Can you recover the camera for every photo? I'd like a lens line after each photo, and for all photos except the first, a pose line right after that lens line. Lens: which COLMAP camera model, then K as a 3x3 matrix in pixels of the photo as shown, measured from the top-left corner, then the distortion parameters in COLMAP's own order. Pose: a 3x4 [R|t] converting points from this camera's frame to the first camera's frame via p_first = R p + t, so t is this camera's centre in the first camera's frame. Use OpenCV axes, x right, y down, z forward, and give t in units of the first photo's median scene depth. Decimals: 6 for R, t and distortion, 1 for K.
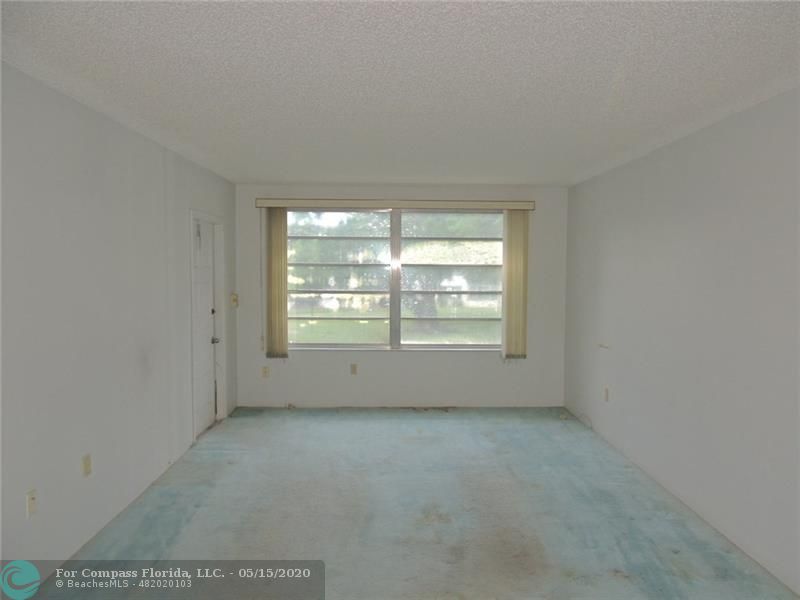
lens RADIAL K [[578.0, 0, 400.0], [0, 578.0, 300.0], [0, 0, 1]] dist [-0.004251, -0.001745]
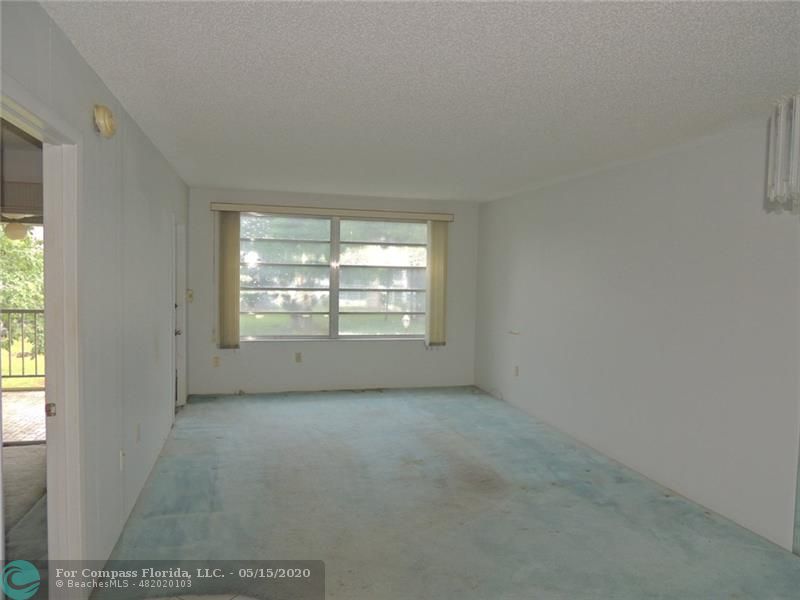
lens RADIAL K [[578.0, 0, 400.0], [0, 578.0, 300.0], [0, 0, 1]] dist [-0.004251, -0.001745]
pose [[0.972140, 0.002150, 0.234389, -0.153582], [-0.002366, 0.999997, 0.000641, 0.006360], [-0.234387, -0.001178, 0.972143, -0.140078]]
